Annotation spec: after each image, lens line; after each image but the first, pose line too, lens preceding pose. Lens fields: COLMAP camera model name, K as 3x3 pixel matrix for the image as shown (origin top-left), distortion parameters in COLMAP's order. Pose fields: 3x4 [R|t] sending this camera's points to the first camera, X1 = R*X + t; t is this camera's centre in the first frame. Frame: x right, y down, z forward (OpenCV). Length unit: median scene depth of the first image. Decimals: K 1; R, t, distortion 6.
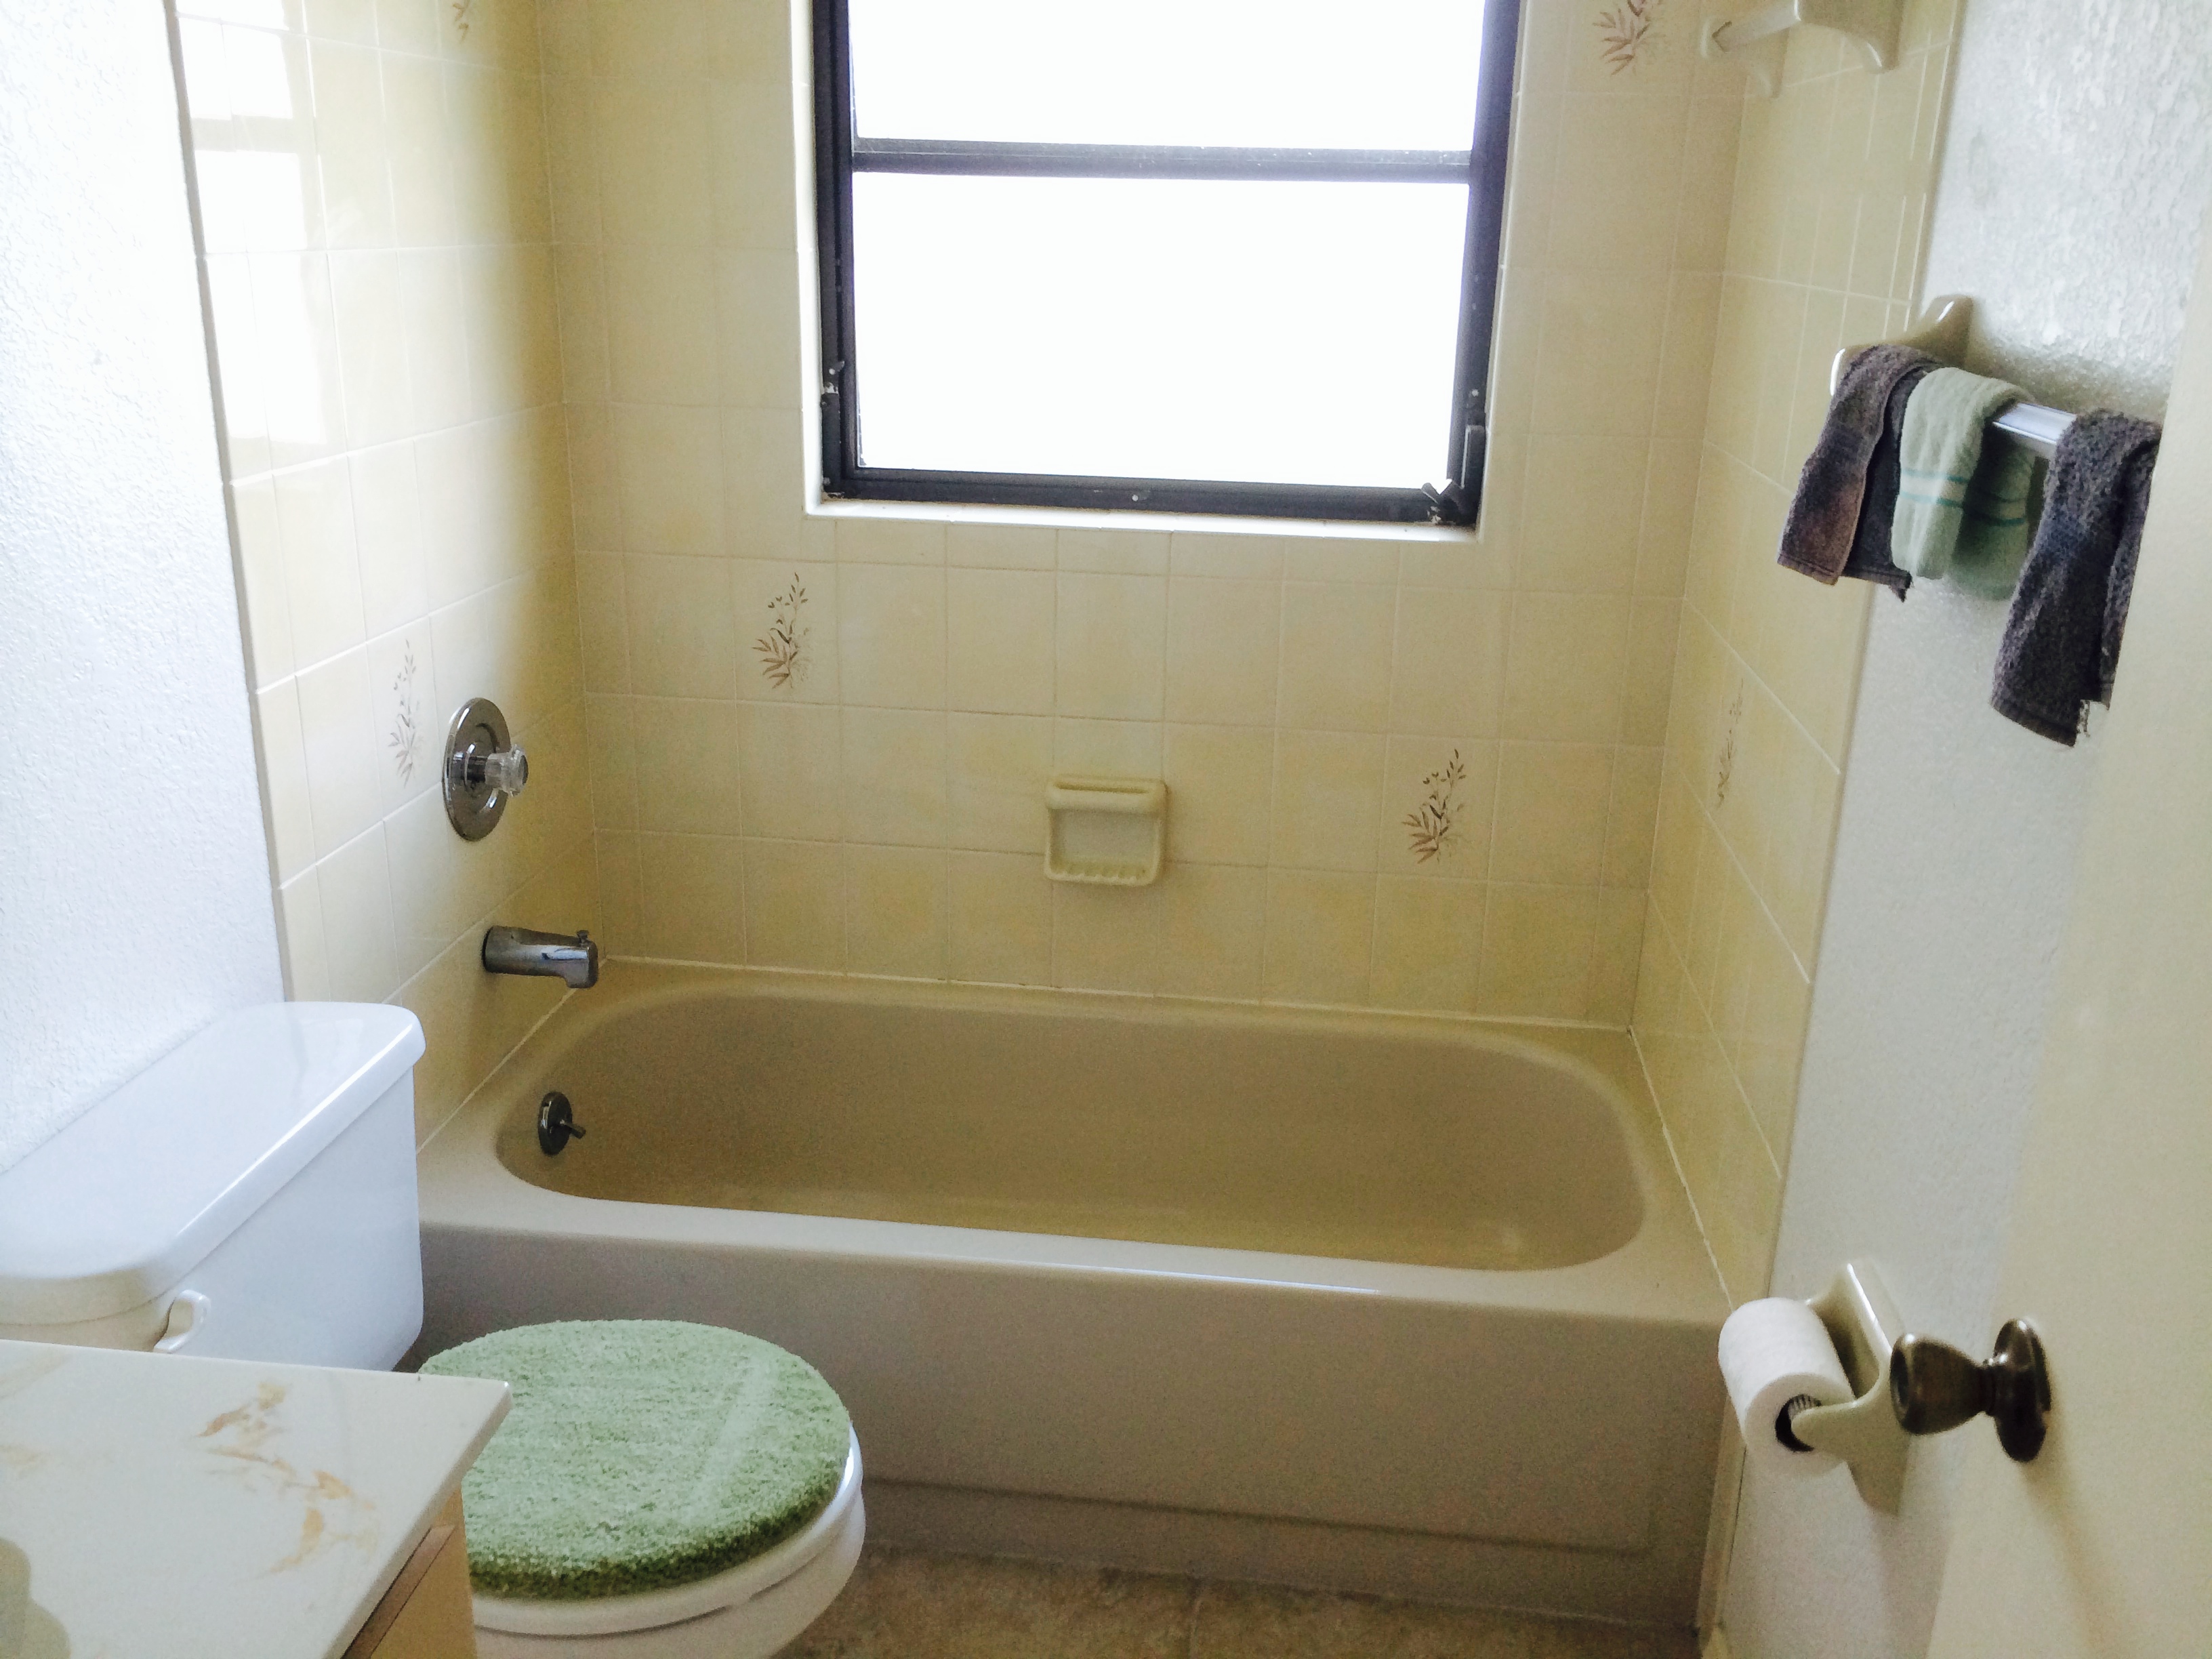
lens RADIAL K [[1894.4, 0, 1099.5], [0, 1894.4, 821.1], [0, 0, 1]] dist [0.058020, -0.069902]
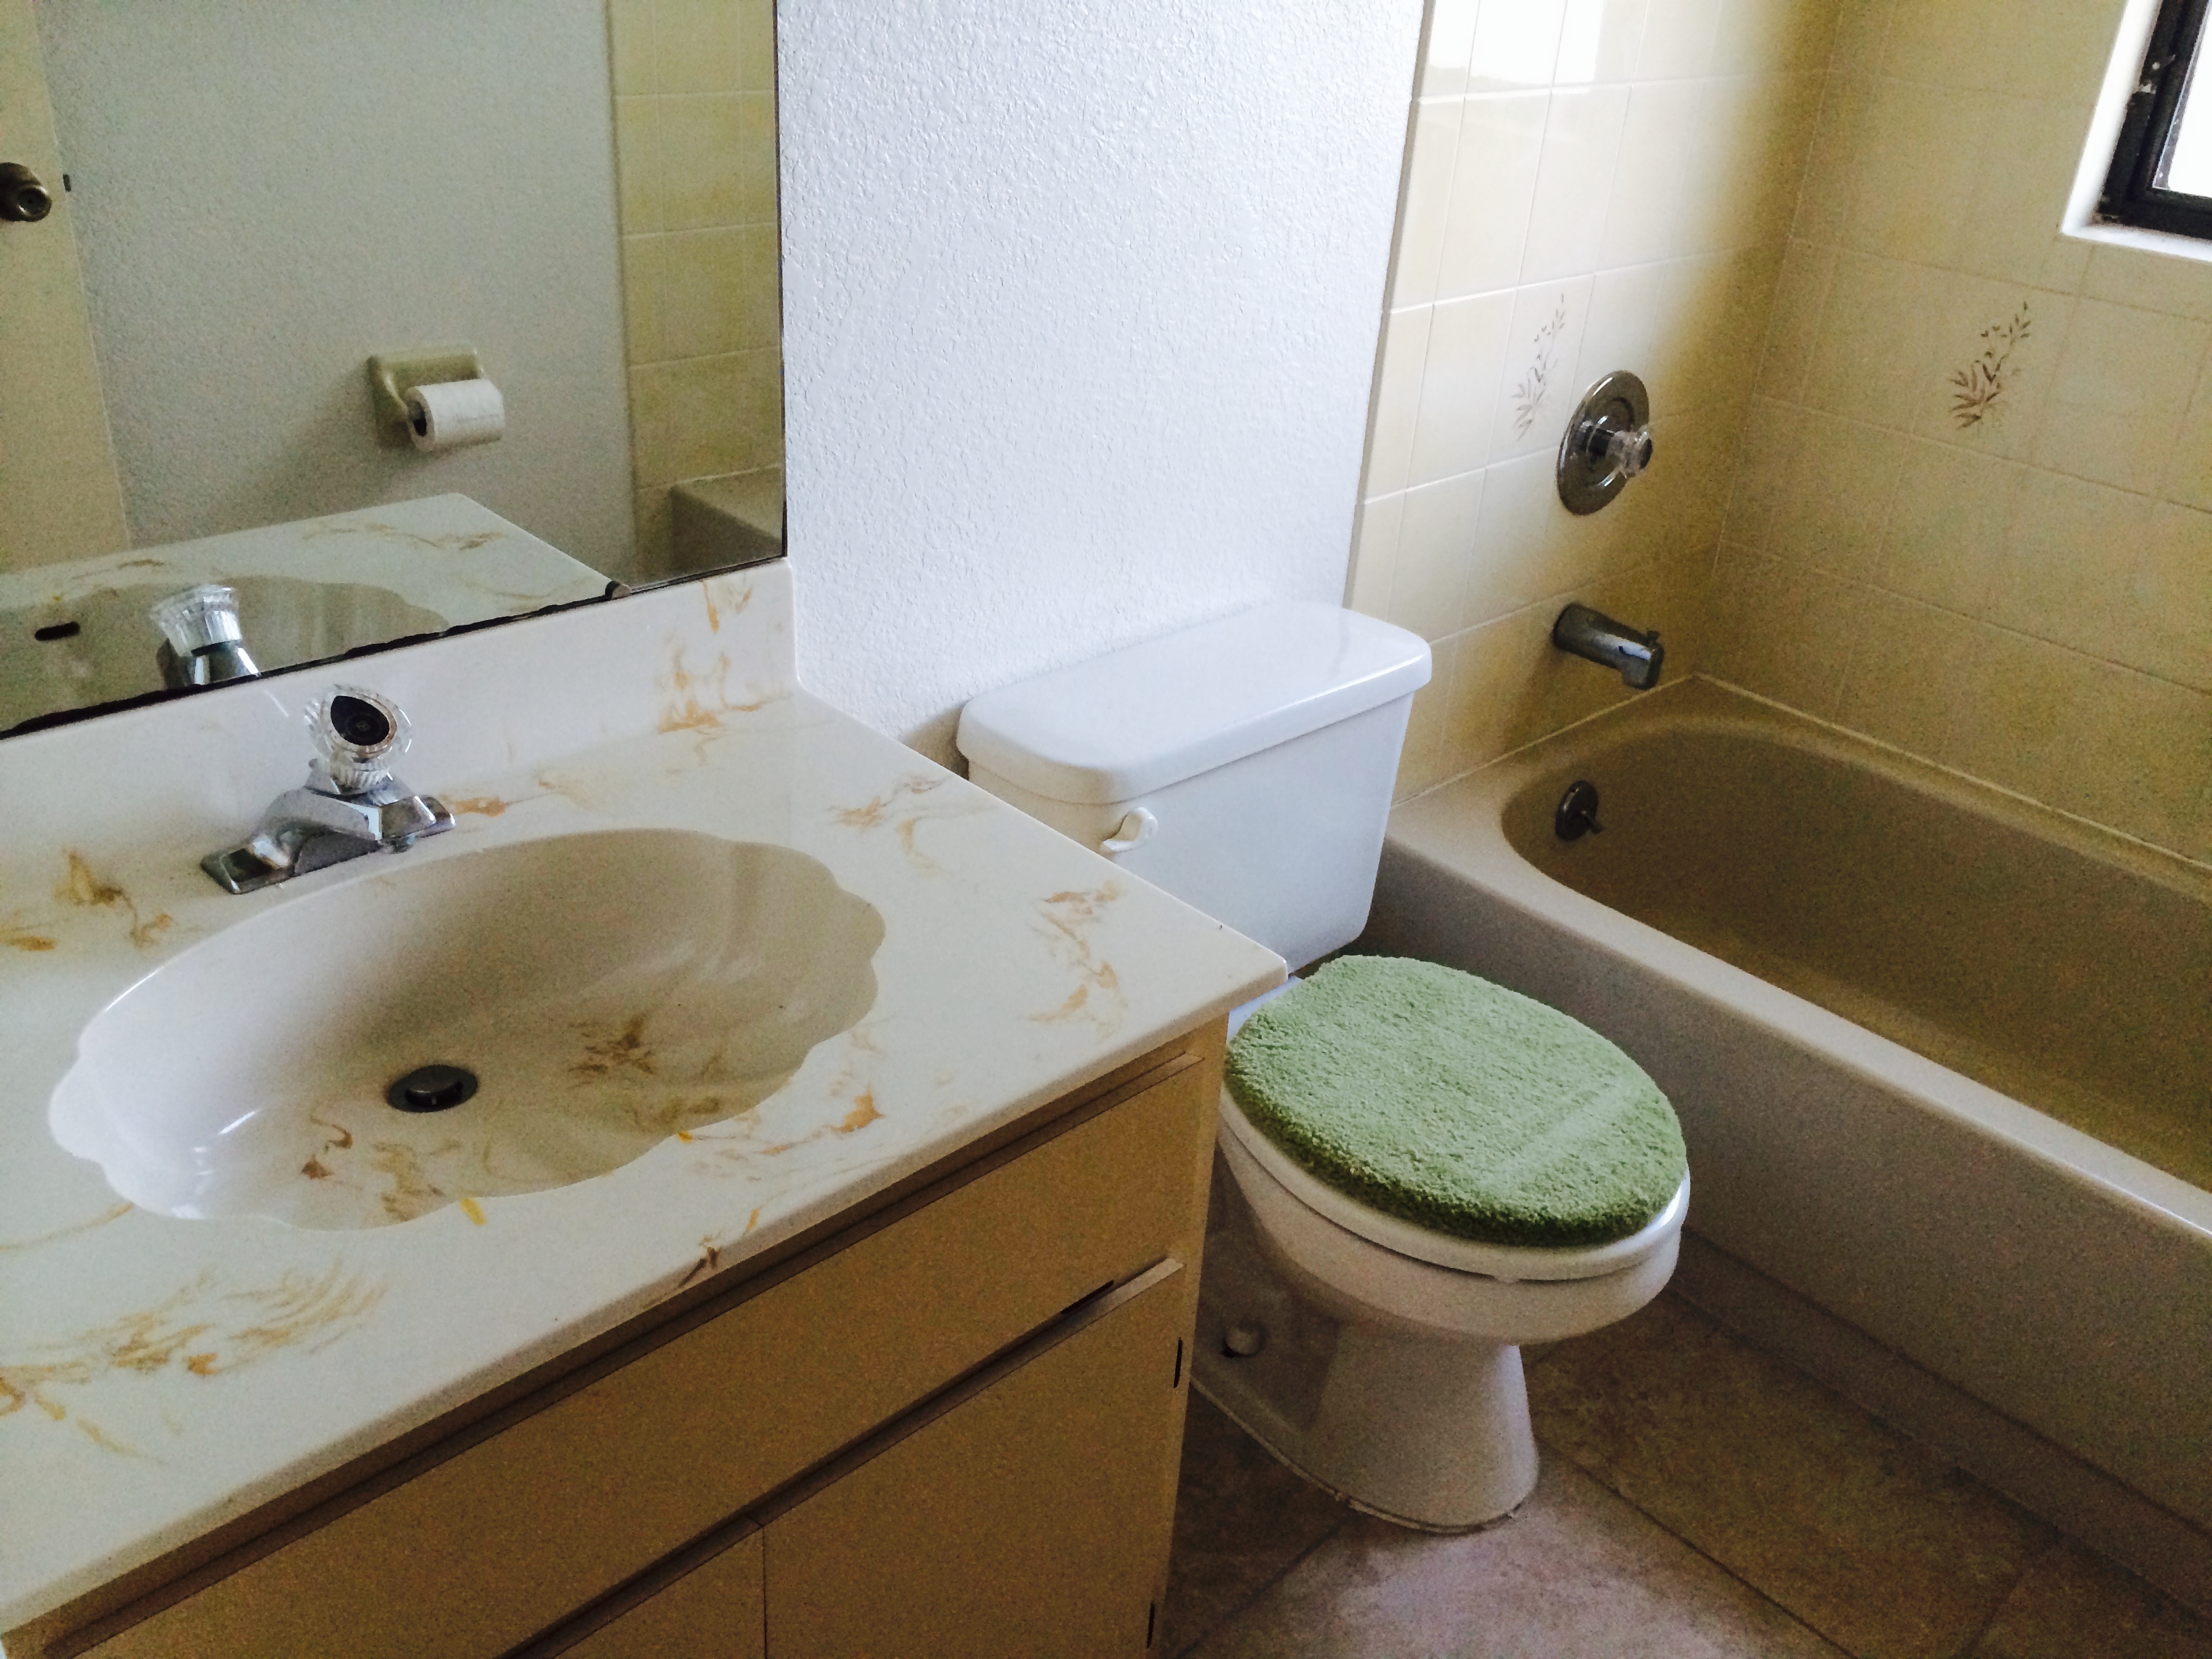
lens RADIAL K [[1894.4, 0, 1109.6], [0, 1894.4, 825.3], [0, 0, 1]] dist [0.058020, -0.069902]
pose [[0.766454, 0.324784, -0.554133, 0.116945], [-0.243659, 0.945270, 0.217014, 0.010559], [0.594288, -0.031312, 0.803643, 0.060118]]
